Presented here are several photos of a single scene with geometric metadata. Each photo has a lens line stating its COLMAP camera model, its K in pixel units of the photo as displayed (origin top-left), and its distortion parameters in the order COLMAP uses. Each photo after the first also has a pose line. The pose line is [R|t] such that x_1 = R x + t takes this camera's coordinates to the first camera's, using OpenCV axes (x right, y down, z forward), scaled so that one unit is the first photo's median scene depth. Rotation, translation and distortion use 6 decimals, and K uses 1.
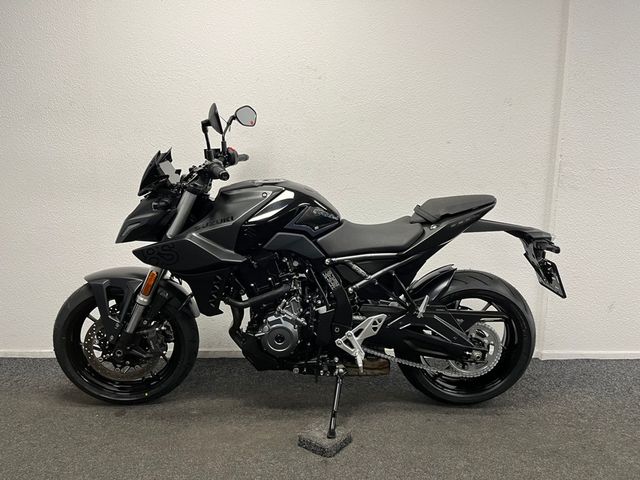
lens RADIAL K [[496.6, 0, 320.9], [0, 496.6, 237.7], [0, 0, 1]] dist [0.075612, -0.106324]
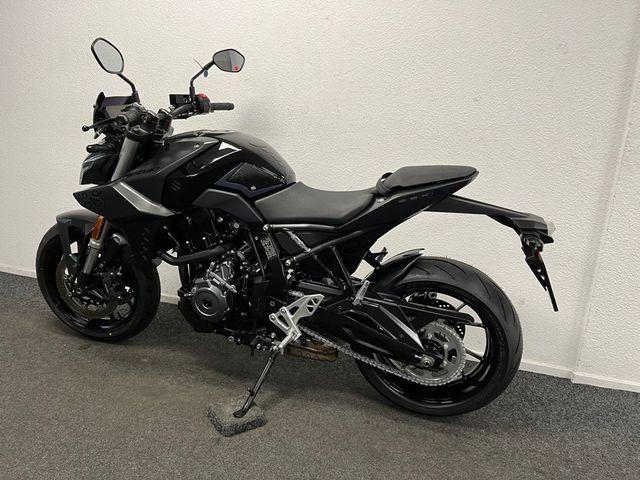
lens RADIAL K [[496.6, 0, 319.1], [0, 496.6, 238.5], [0, 0, 1]] dist [0.075612, -0.106324]
pose [[0.944543, 0.123535, -0.304267, 0.368325], [-0.098948, 0.990547, 0.095004, -0.025460], [0.313127, -0.059629, 0.947837, 0.175794]]
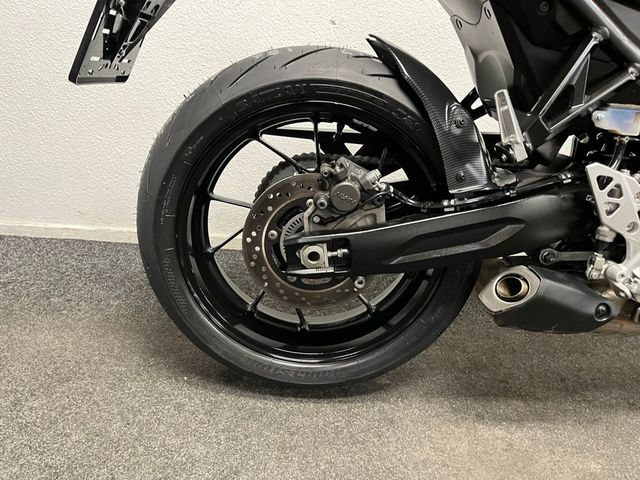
lens RADIAL K [[496.6, 0, 318.2], [0, 496.6, 245.8], [0, 0, 1]] dist [0.075612, -0.106324]
pose [[0.998125, 0.060058, 0.011812, -0.342769], [-0.061084, 0.965116, 0.254598, 0.112404], [0.003890, -0.254843, 0.966975, 0.598661]]
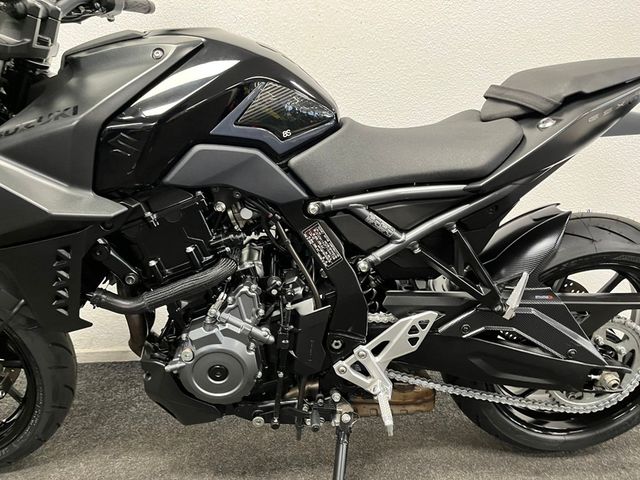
lens RADIAL K [[496.6, 0, 316.9], [0, 496.6, 240.0], [0, 0, 1]] dist [0.075612, -0.106324]
pose [[0.999315, -0.032402, 0.017893, 0.007126], [0.029704, 0.990448, 0.134646, 0.014586], [-0.022085, -0.134022, 0.990732, 0.515400]]
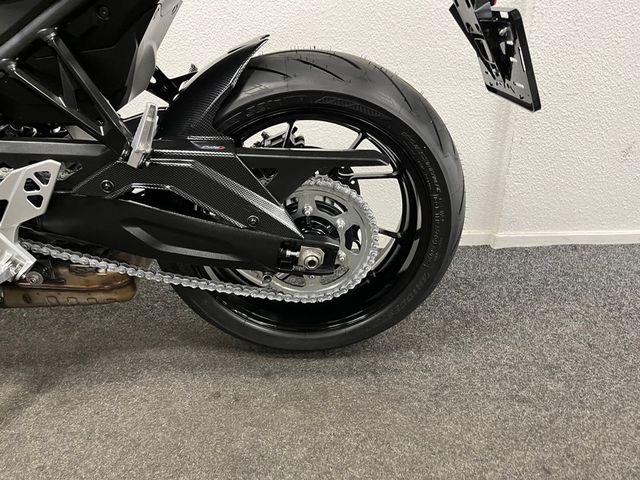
lens RADIAL K [[496.6, 0, 318.0], [0, 496.6, 239.1], [0, 0, 1]] dist [0.075612, -0.106324]
pose [[0.999692, -0.022605, 0.010254, 0.312761], [0.019428, 0.969688, 0.243571, 0.120566], [-0.015449, -0.243297, 0.969829, 0.606544]]
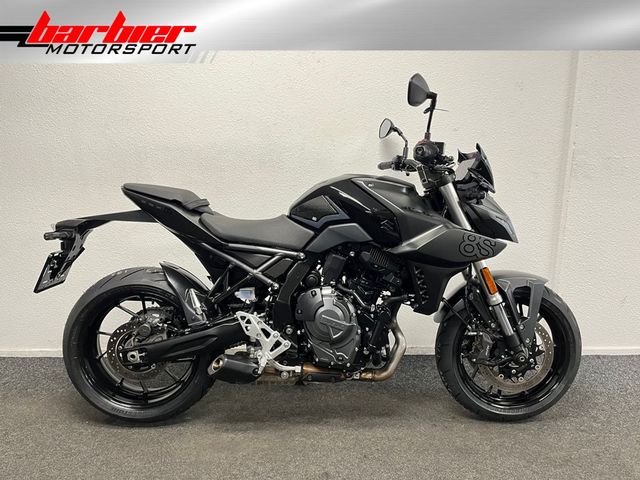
lens RADIAL K [[496.6, 0, 320.7], [0, 496.6, 238.8], [0, 0, 1]] dist [0.075612, -0.106324]
pose [[0.999987, -0.005070, 0.000008, 0.000150], [0.005066, 0.999144, 0.041052, -0.032088], [-0.000216, -0.041052, 0.999157, 0.062266]]
